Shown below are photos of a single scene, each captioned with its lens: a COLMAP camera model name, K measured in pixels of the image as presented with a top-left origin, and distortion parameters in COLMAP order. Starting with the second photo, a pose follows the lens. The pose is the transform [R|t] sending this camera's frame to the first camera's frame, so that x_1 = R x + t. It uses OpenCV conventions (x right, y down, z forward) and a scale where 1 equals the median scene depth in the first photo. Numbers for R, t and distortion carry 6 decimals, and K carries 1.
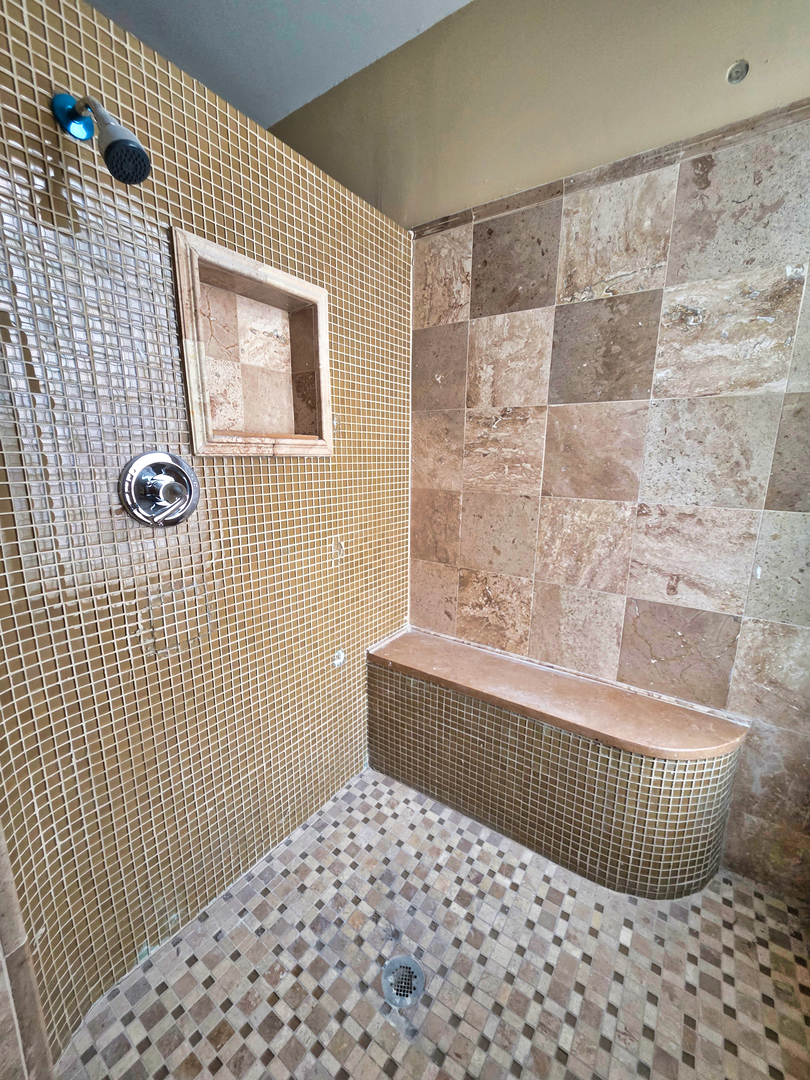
lens RADIAL K [[433.1, 0, 404.9], [0, 433.1, 544.6], [0, 0, 1]] dist [-0.000143, 0.000245]
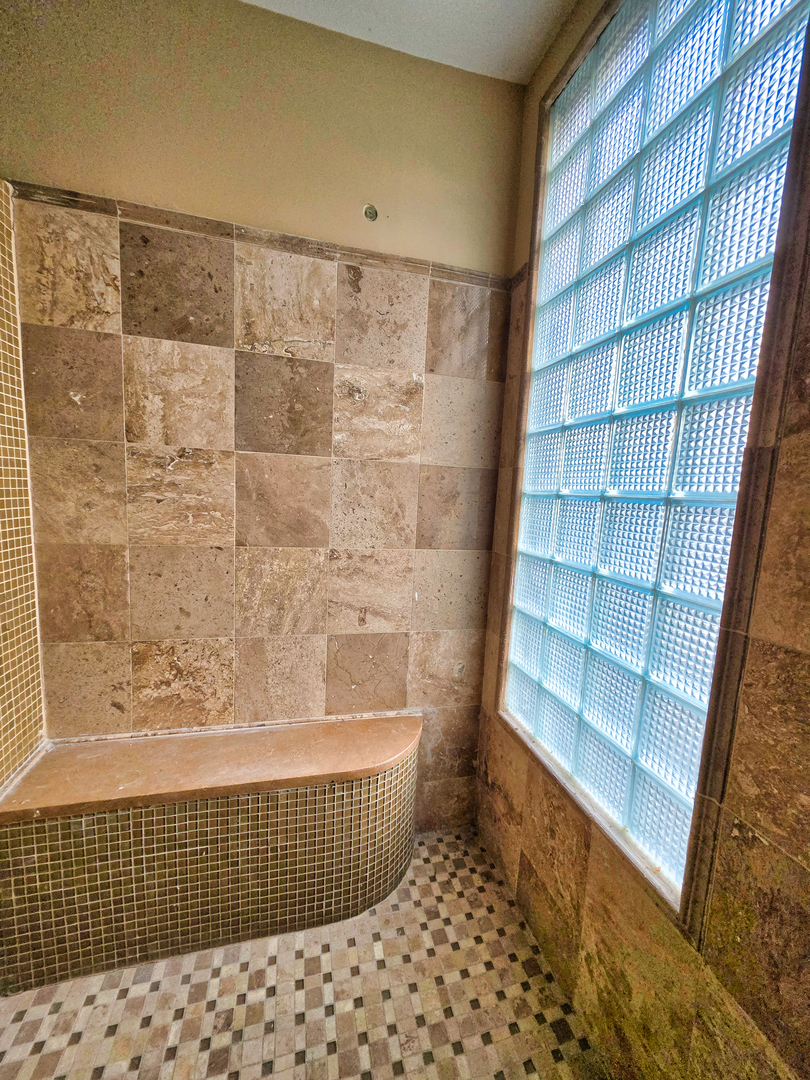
lens RADIAL K [[433.1, 0, 407.2], [0, 433.1, 547.3], [0, 0, 1]] dist [-0.000143, 0.000245]
pose [[0.652507, -0.073511, 0.754208, -0.161447], [0.114801, 0.993385, -0.002498, -0.073933], [-0.749036, 0.088213, 0.656630, 0.129506]]
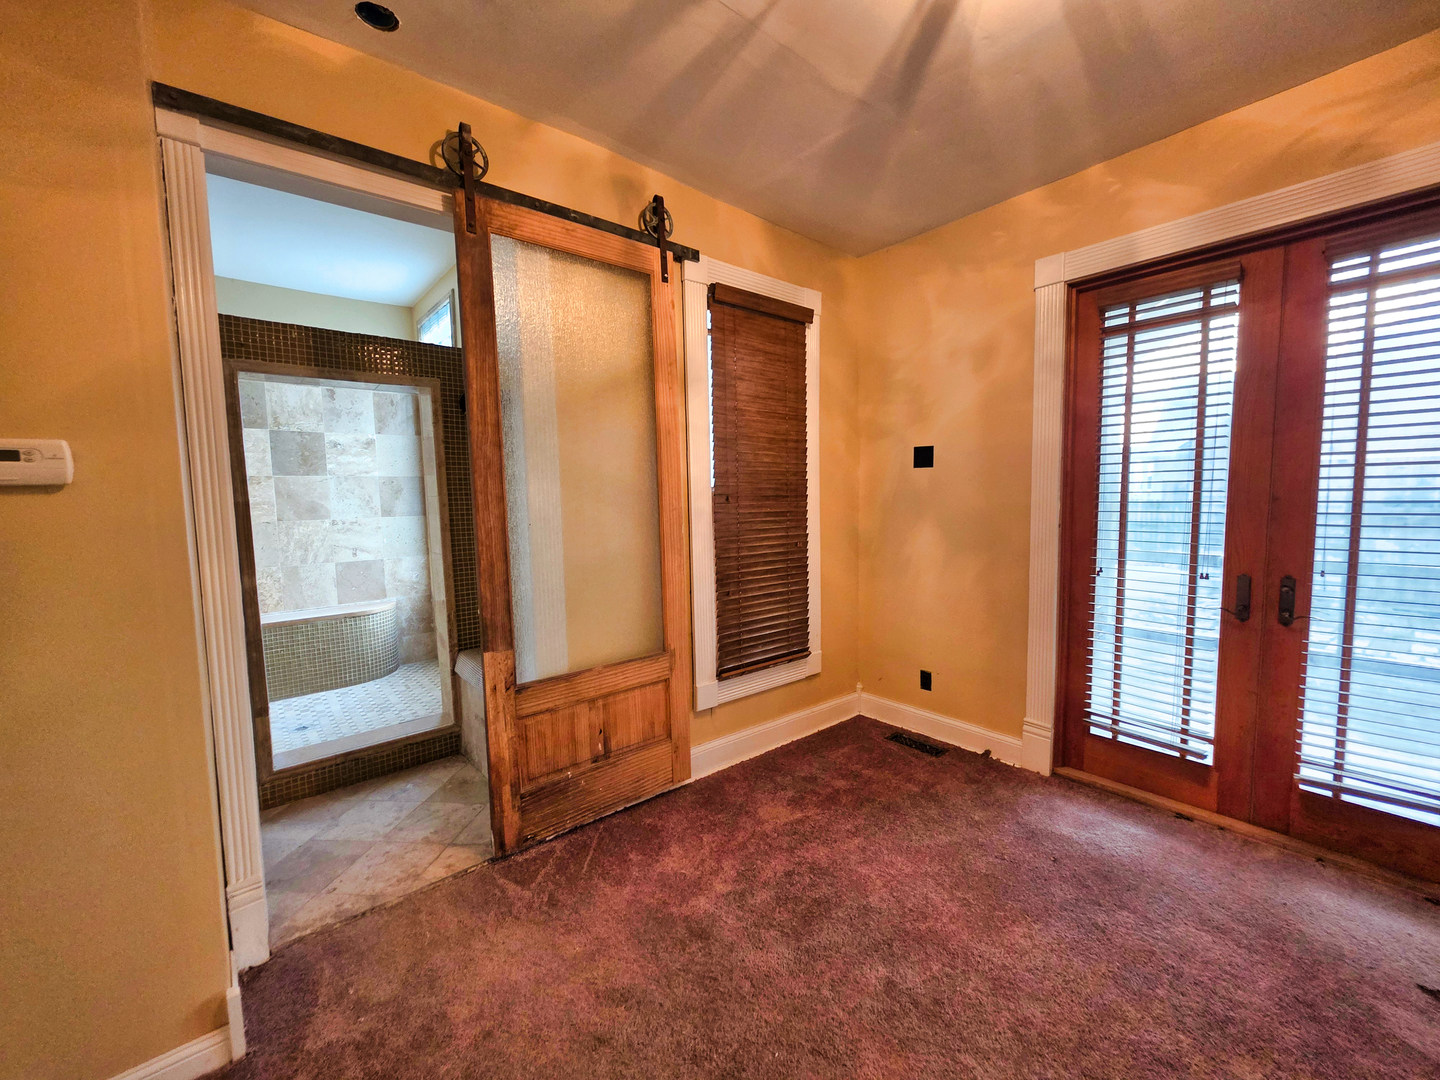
lens RADIAL K [[577.5, 0, 734.1], [0, 577.5, 538.3], [0, 0, 1]] dist [-0.000143, 0.000245]
pose [[0.244172, -0.095279, 0.965040, -1.864636], [0.223899, 0.973812, 0.039494, 0.349691], [-0.943530, 0.206428, 0.259110, -1.744116]]
